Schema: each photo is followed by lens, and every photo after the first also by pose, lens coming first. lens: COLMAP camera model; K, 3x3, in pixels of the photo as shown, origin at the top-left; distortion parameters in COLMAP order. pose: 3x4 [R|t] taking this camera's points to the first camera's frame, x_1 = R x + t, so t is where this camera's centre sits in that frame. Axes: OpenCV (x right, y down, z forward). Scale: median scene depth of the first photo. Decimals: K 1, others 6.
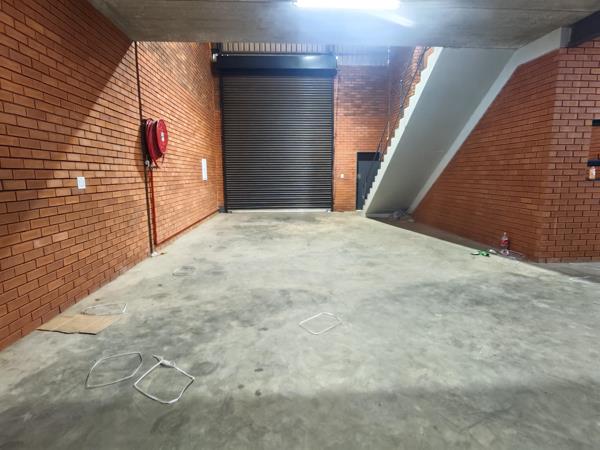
lens RADIAL K [[327.6, 0, 300.0], [0, 327.6, 225.0], [0, 0, 1]] dist [-0.004258, -0.000332]
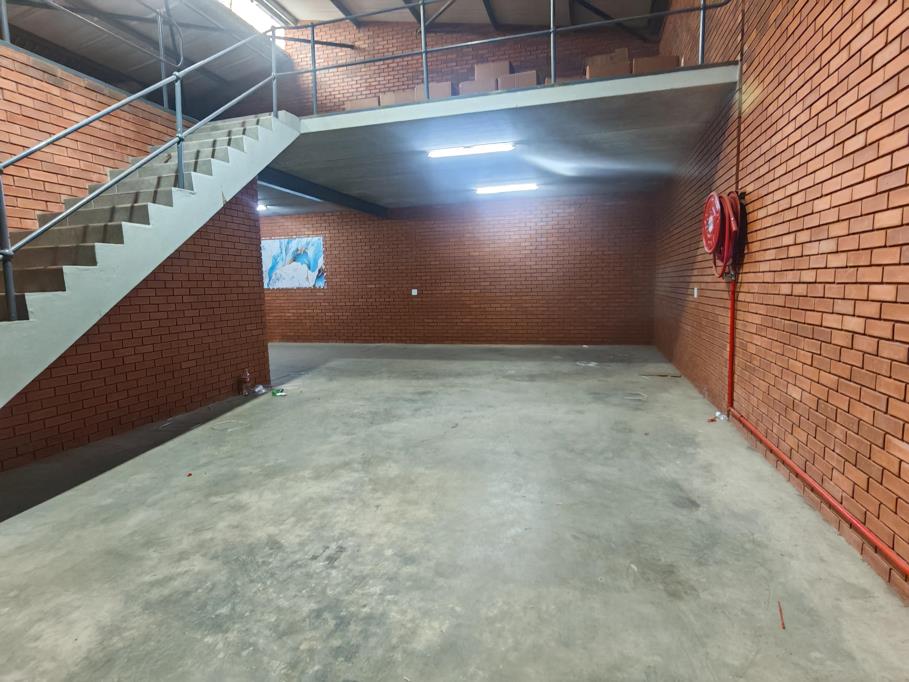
lens RADIAL K [[496.3, 0, 454.5], [0, 496.3, 341.0], [0, 0, 1]] dist [-0.004258, -0.000332]
pose [[-0.945705, -0.001001, 0.325025, -0.300901], [0.085519, 0.963994, 0.251797, -0.357542], [-0.313574, 0.265921, -0.911568, 2.166862]]
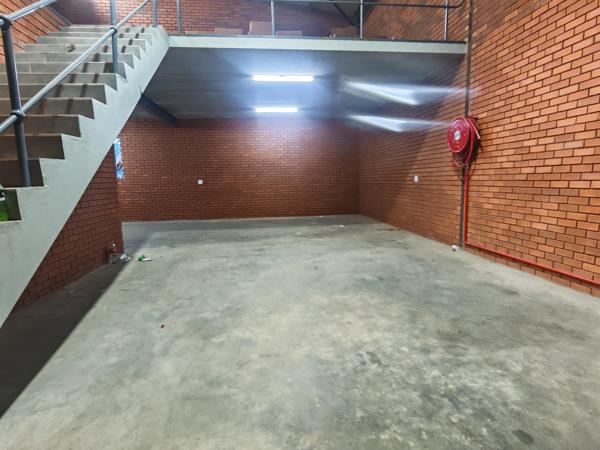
lens RADIAL K [[327.6, 0, 300.0], [0, 327.6, 225.0], [0, 0, 1]] dist [-0.004258, -0.000332]
pose [[-0.998077, 0.040015, -0.047341, 0.122916], [0.024687, 0.957143, 0.288562, -0.333941], [0.056859, 0.286839, -0.956290, 2.171405]]
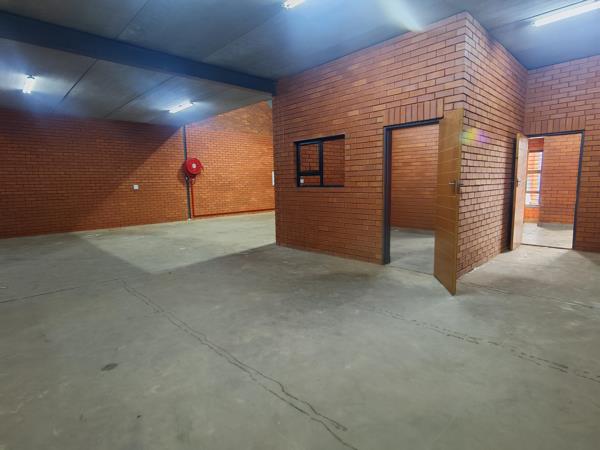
lens RADIAL K [[327.6, 0, 300.0], [0, 327.6, 225.0], [0, 0, 1]] dist [-0.004258, -0.000332]
pose [[0.646063, 0.093411, -0.757547, 1.863188], [-0.100760, 0.994235, 0.036664, -0.032276], [0.756604, 0.052643, 0.651751, 0.148553]]
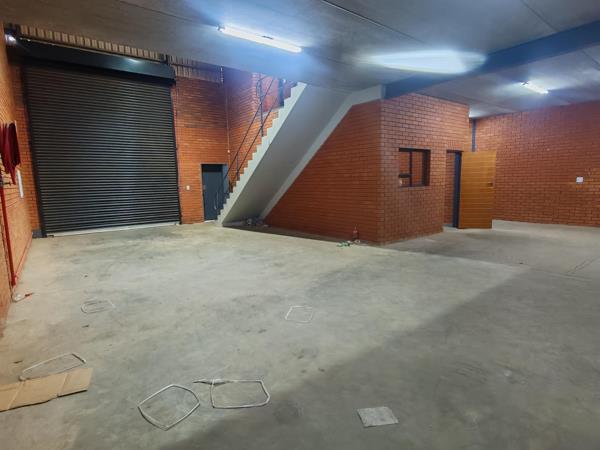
lens RADIAL K [[327.6, 0, 300.0], [0, 327.6, 225.0], [0, 0, 1]] dist [-0.004258, -0.000332]
pose [[0.828046, -0.087476, 0.553793, -0.342587], [0.103200, 0.994657, 0.002807, -0.013939], [-0.551080, 0.054827, 0.832649, 0.001220]]
